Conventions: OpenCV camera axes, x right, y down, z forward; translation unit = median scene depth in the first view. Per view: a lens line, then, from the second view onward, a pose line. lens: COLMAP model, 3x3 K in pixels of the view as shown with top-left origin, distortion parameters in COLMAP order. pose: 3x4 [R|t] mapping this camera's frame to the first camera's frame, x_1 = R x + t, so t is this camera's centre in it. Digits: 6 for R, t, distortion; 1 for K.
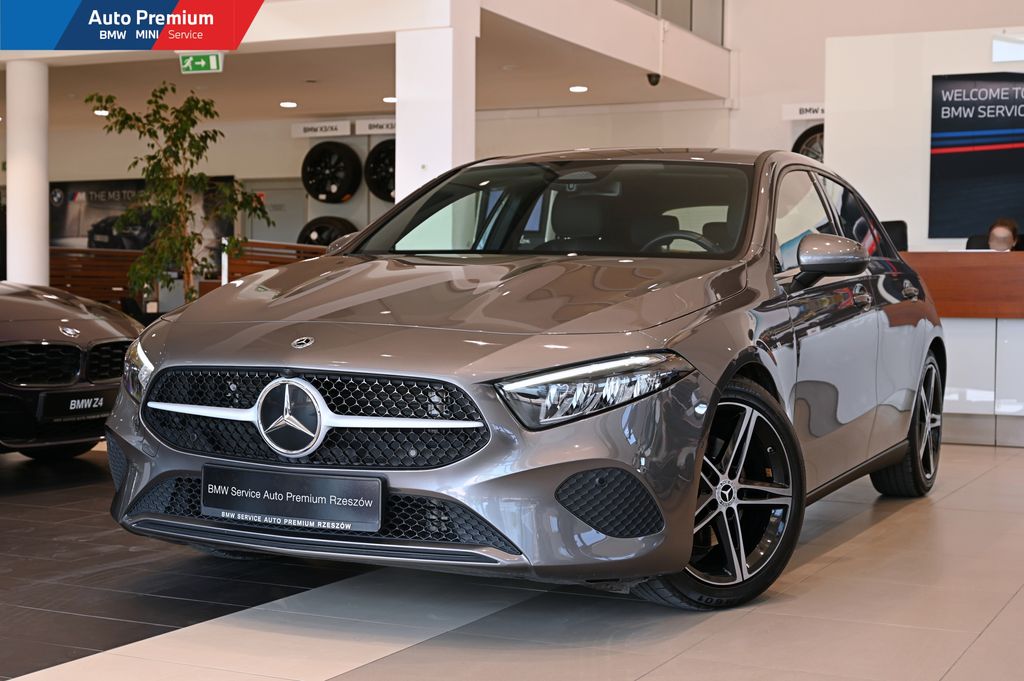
lens RADIAL K [[1536.7, 0, 511.7], [0, 1536.7, 336.4], [0, 0, 1]] dist [-0.018548, 0.000000]
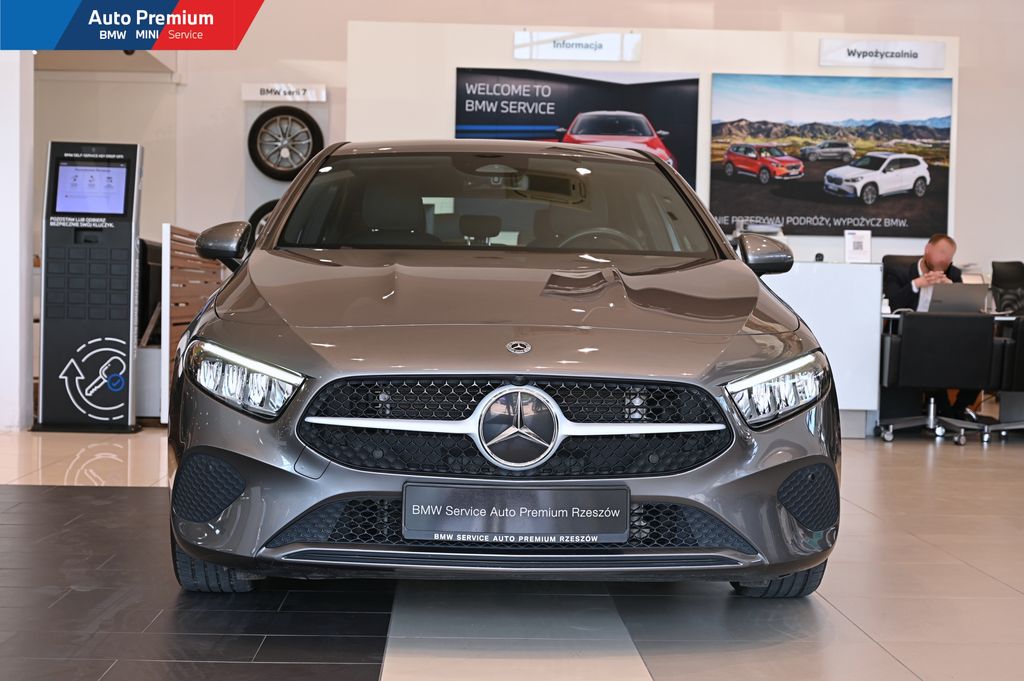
lens RADIAL K [[1640.5, 0, 511.8], [0, 1640.5, 342.0], [0, 0, 1]] dist [-0.010882, 0.000000]
pose [[0.870145, -0.013355, 0.492614, -0.606484], [0.008008, 0.999884, 0.012963, -0.011612], [-0.492730, -0.007335, 0.870151, 0.127382]]
